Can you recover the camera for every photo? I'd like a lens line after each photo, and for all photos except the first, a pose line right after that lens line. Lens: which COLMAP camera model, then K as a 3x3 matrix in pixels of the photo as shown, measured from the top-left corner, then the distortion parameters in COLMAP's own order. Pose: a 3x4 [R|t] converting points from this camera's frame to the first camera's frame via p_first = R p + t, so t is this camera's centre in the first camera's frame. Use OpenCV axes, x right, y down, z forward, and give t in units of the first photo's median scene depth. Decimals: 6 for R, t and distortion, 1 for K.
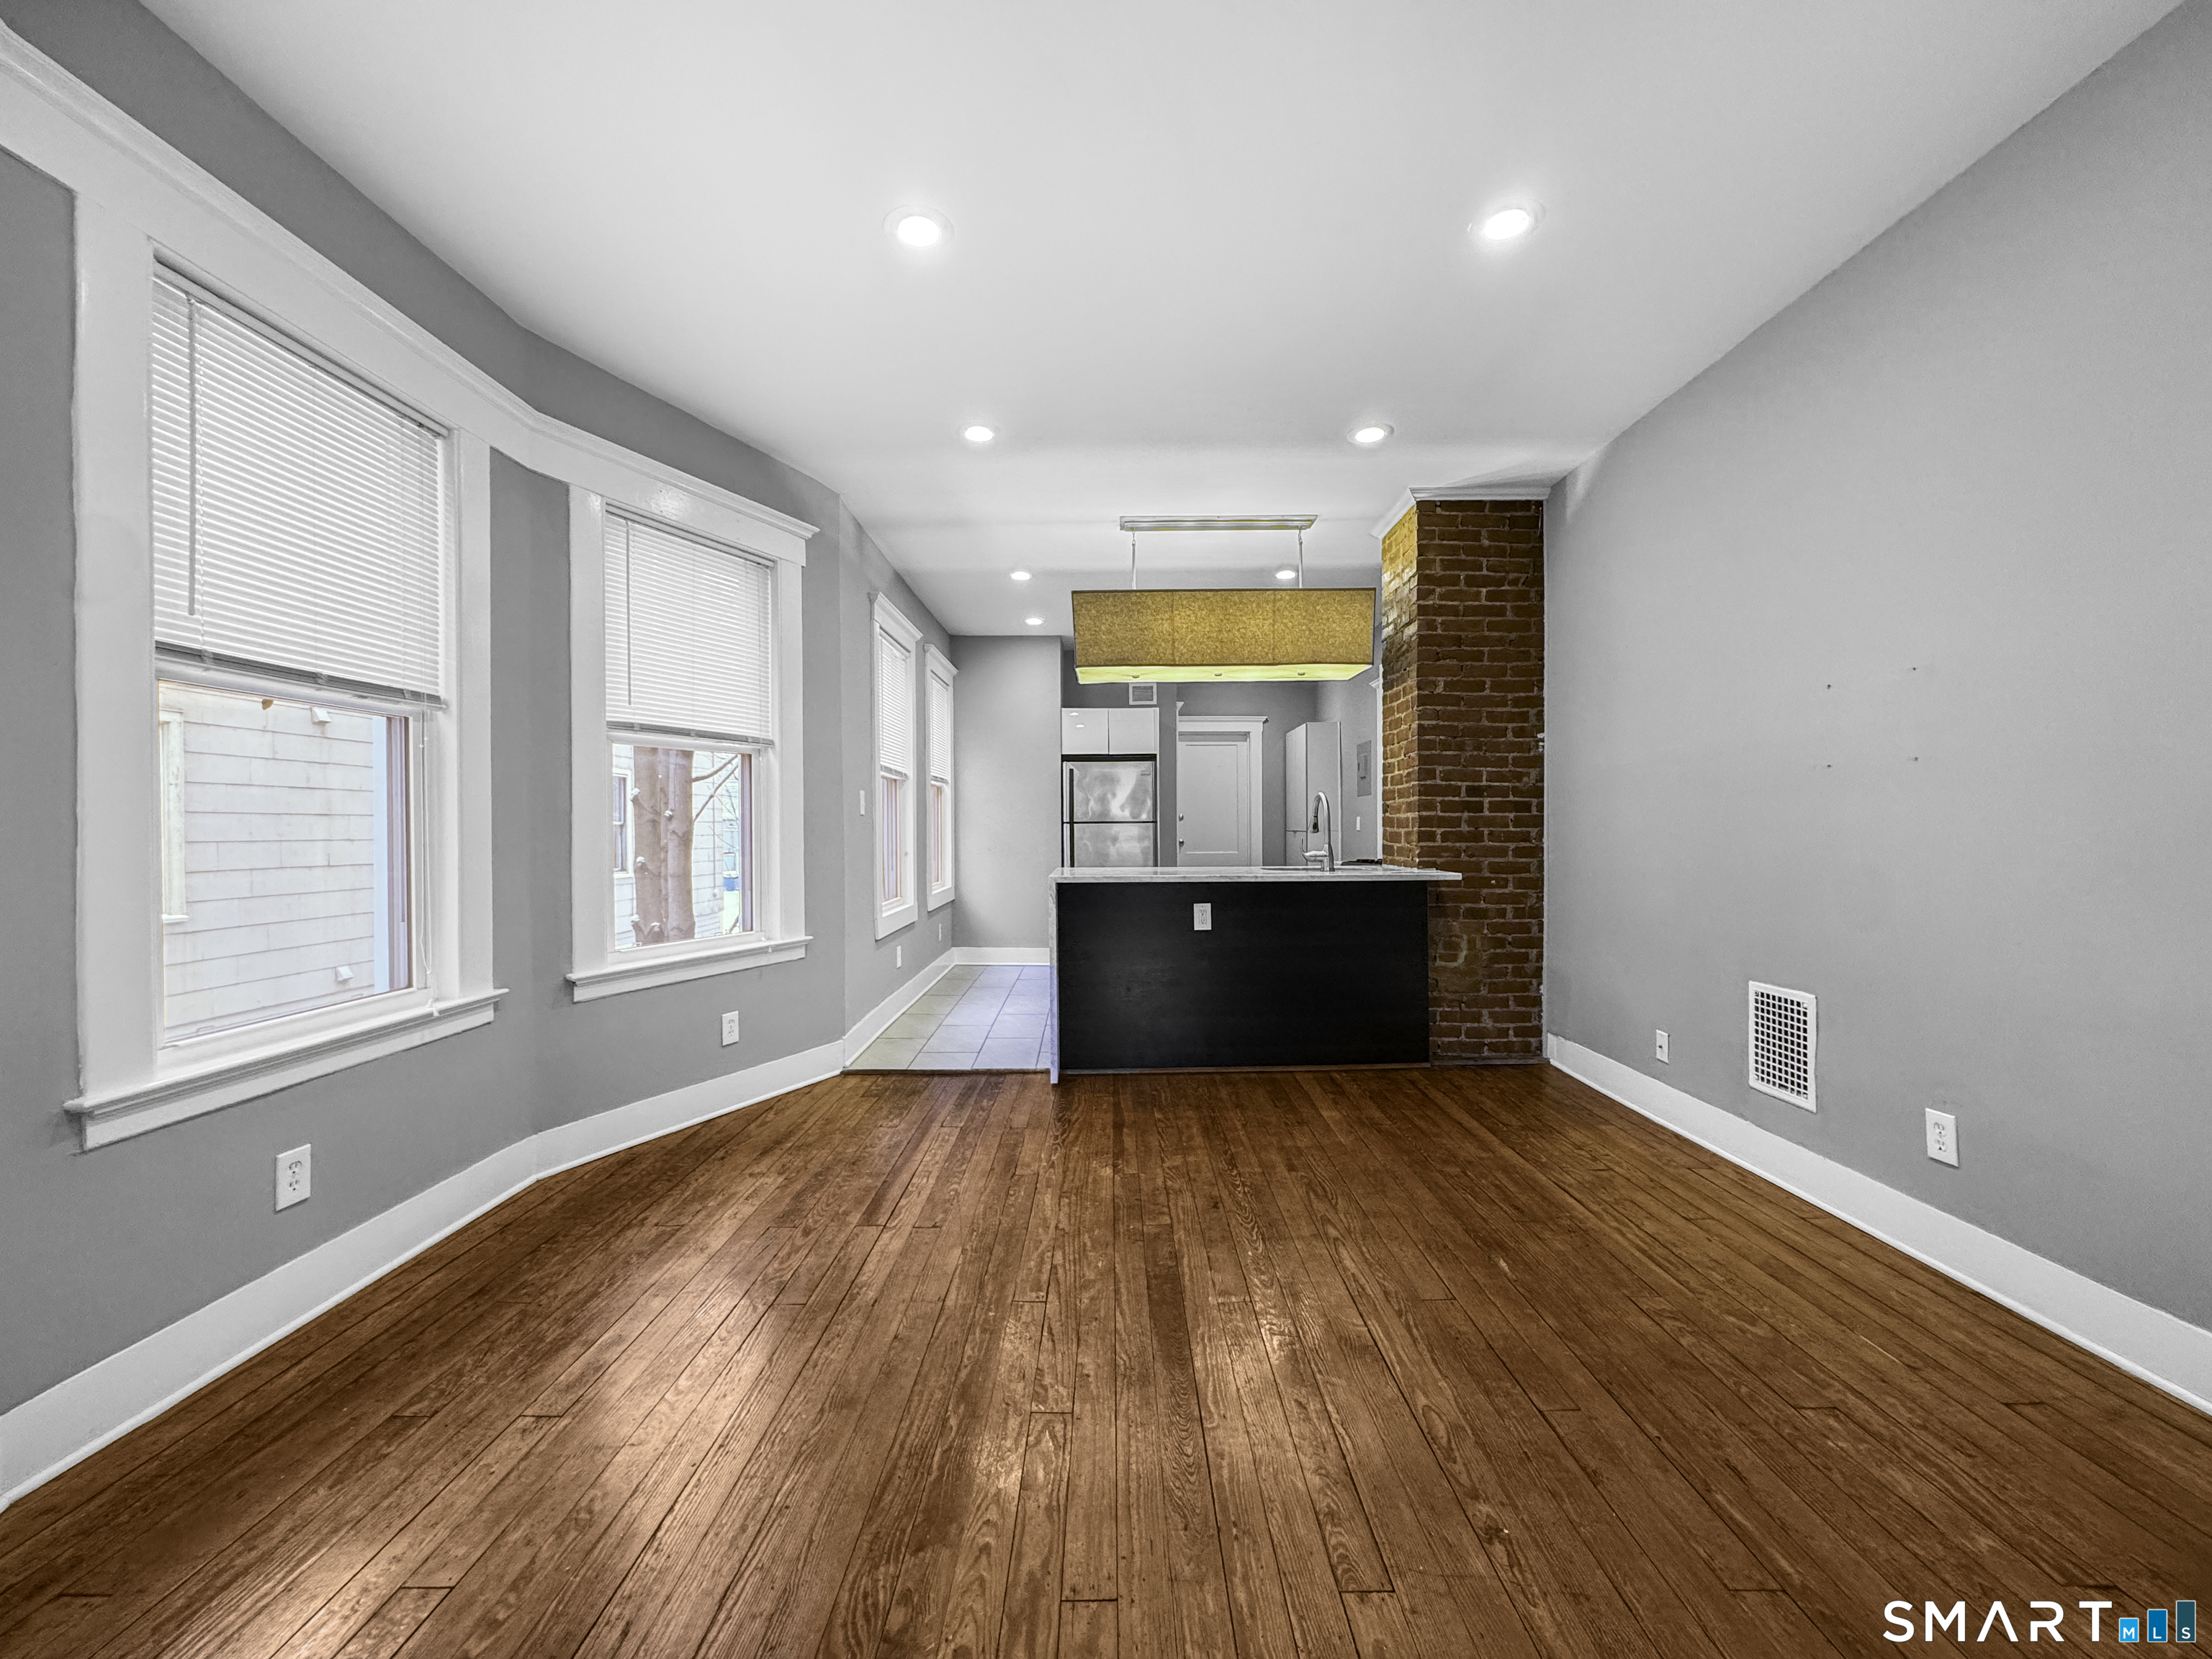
lens RADIAL K [[877.5, 0, 1102.4], [0, 877.5, 829.4], [0, 0, 1]] dist [-0.002799, 0.000029]
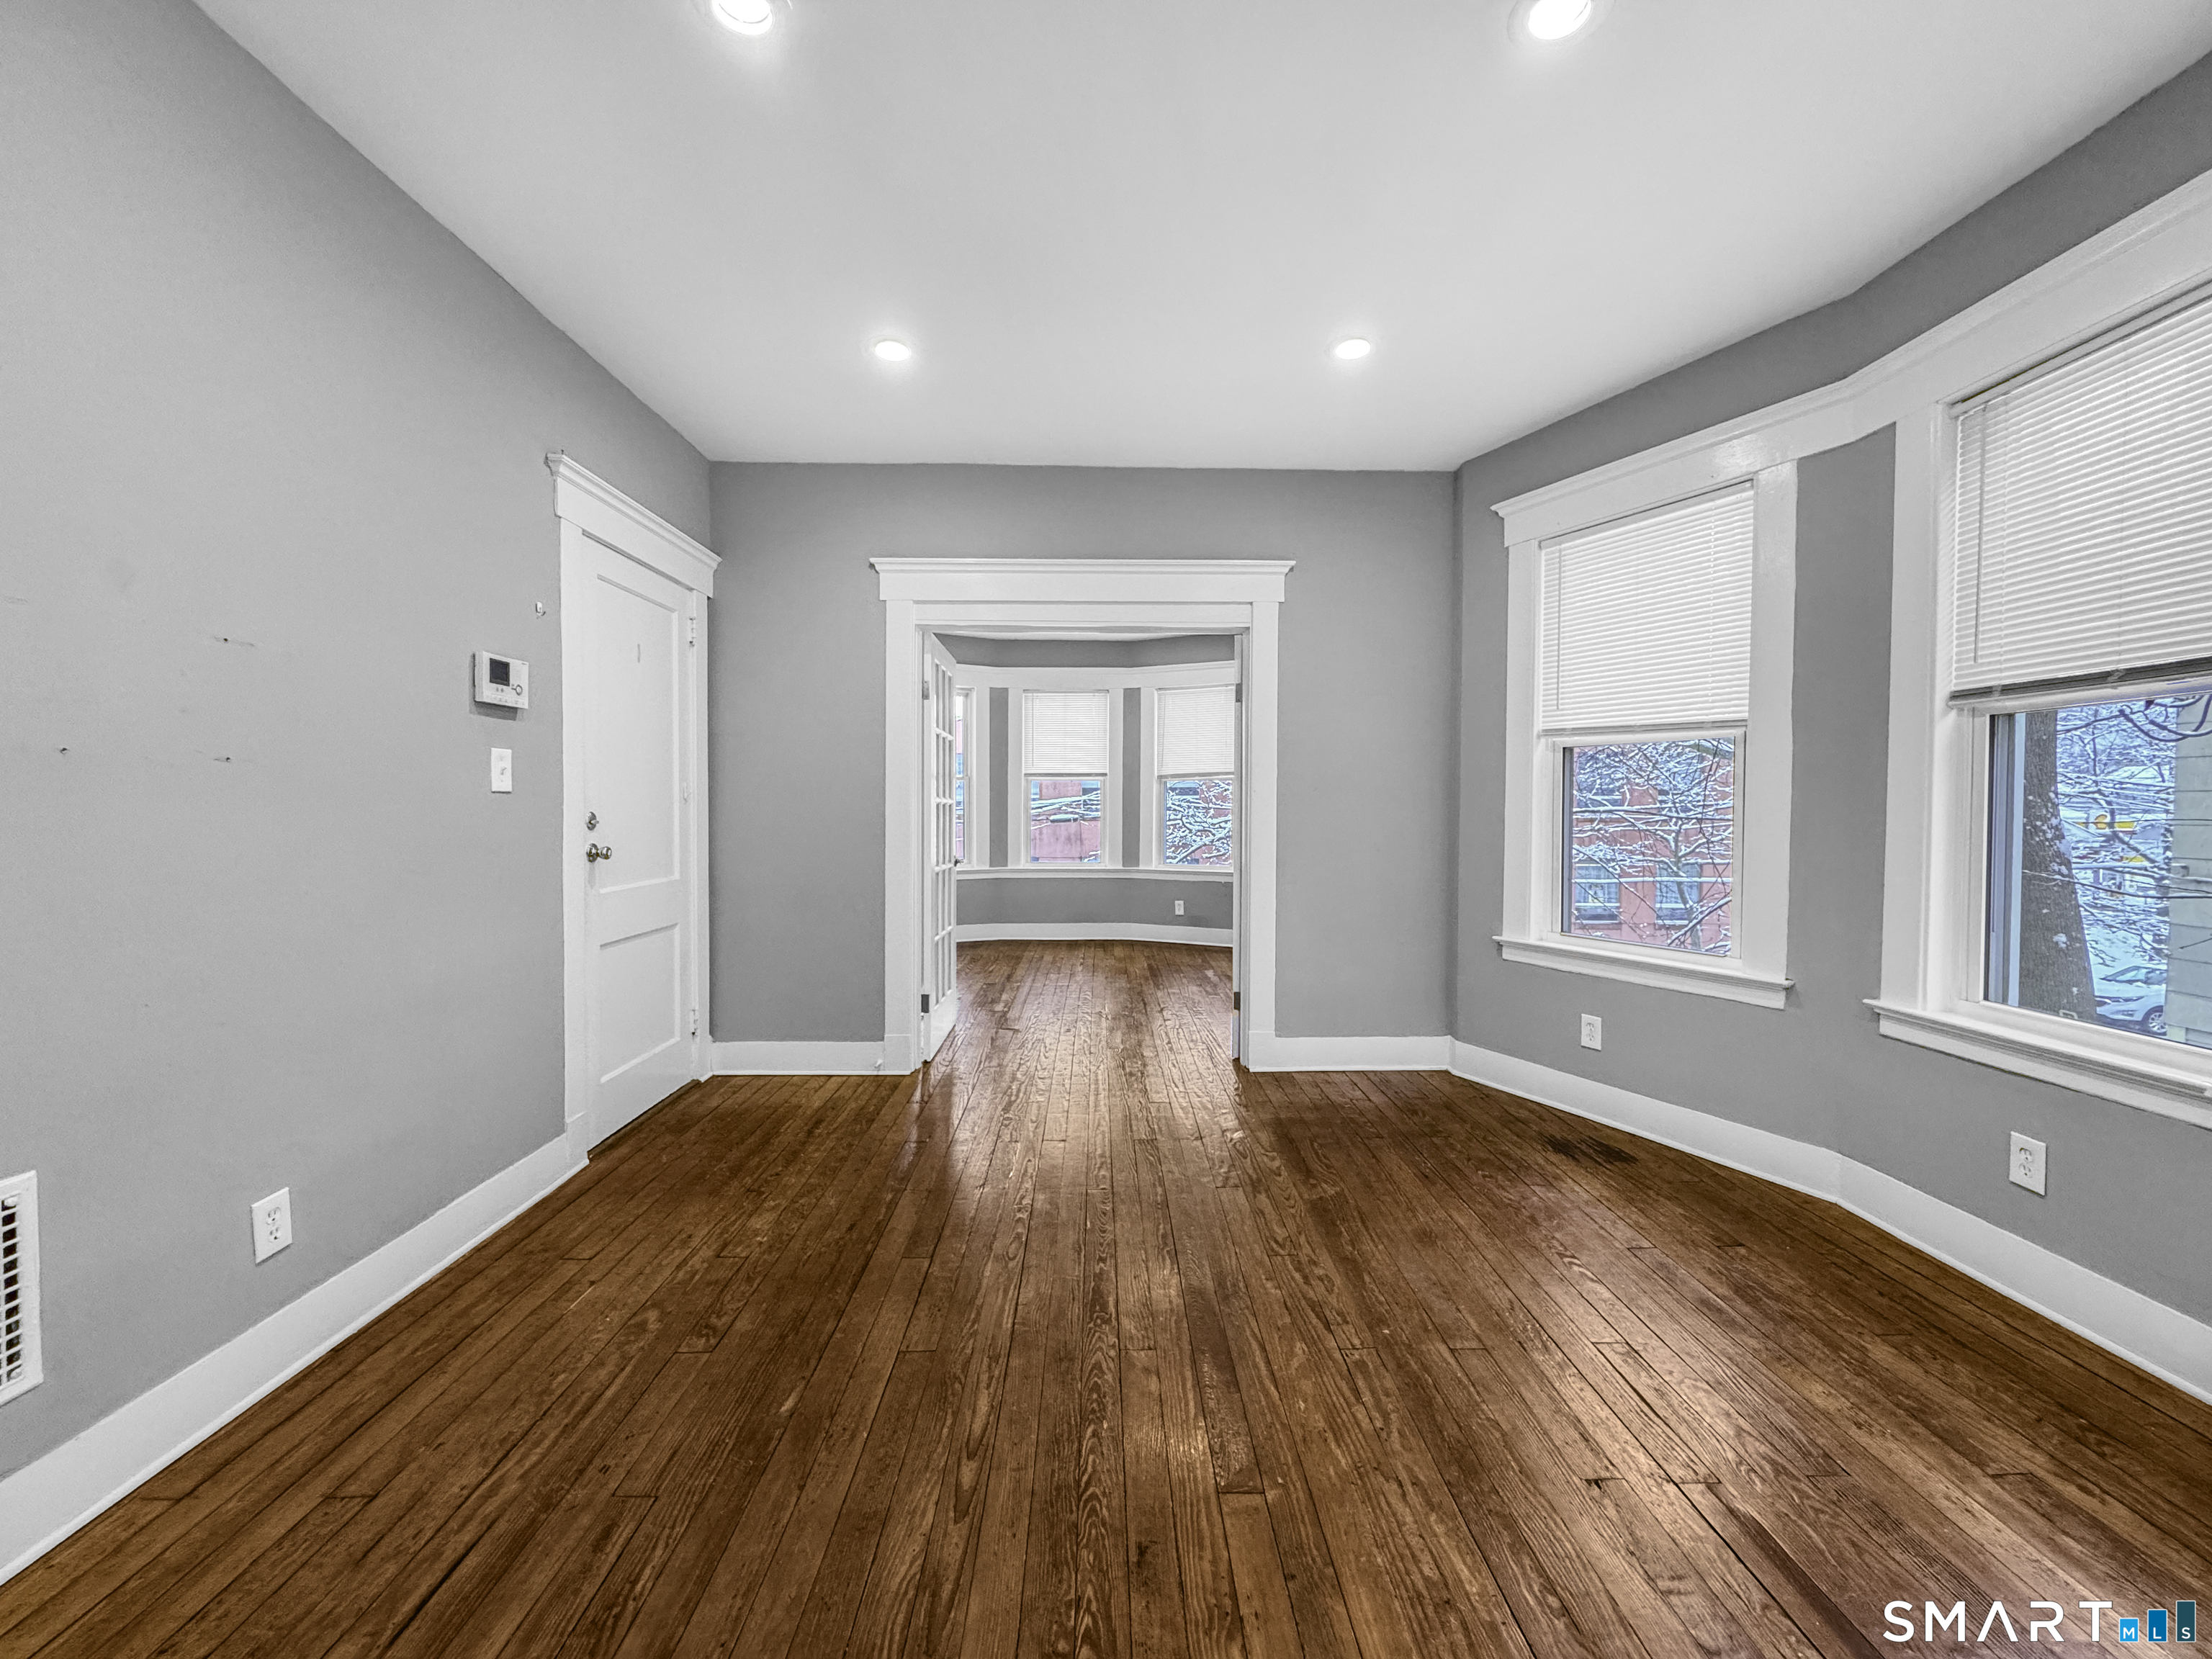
lens RADIAL K [[877.5, 0, 1107.2], [0, 877.5, 838.1], [0, 0, 1]] dist [-0.002799, 0.000029]
pose [[-0.999746, 0.005713, -0.021802, 0.101731], [0.004899, 0.999296, 0.037203, -0.019736], [0.022000, 0.037087, -0.999070, 0.966311]]
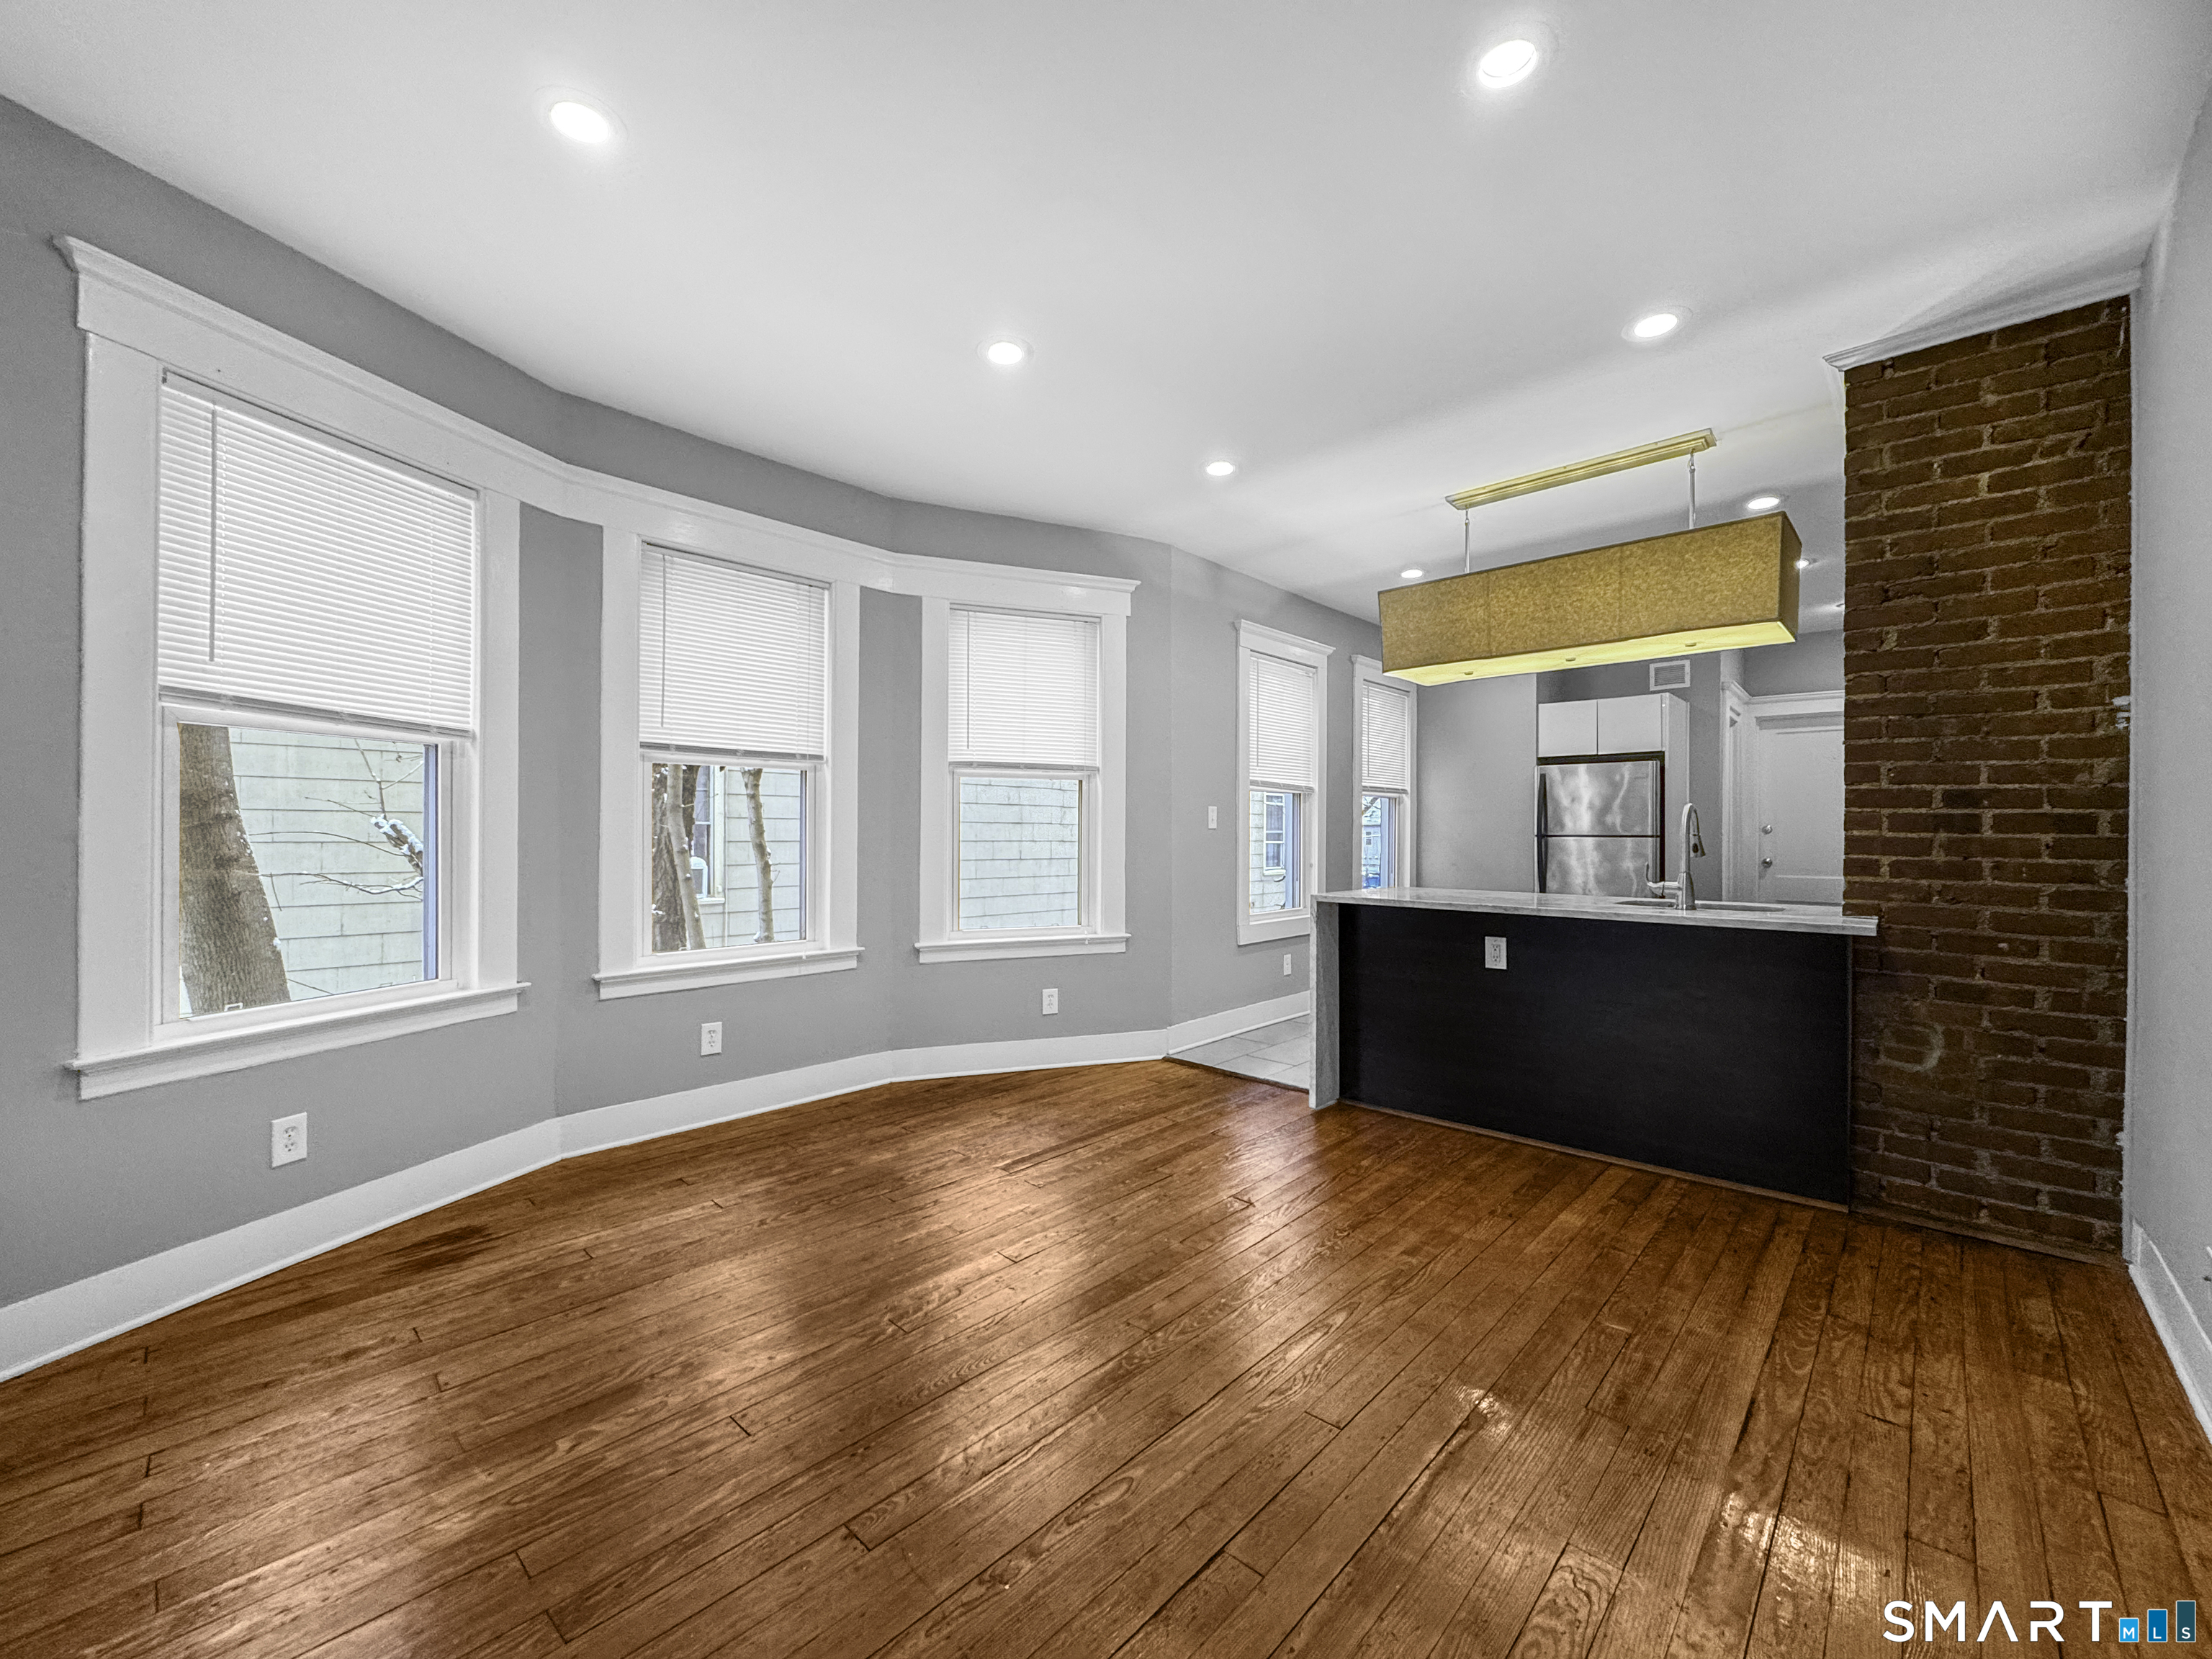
lens RADIAL K [[877.5, 0, 1102.0], [0, 877.5, 830.0], [0, 0, 1]] dist [-0.002799, 0.000029]
pose [[0.729792, 0.007982, -0.683622, 0.404305], [-0.011201, 0.999937, -0.000282, -0.014152], [0.683577, 0.007863, 0.729836, 0.119244]]
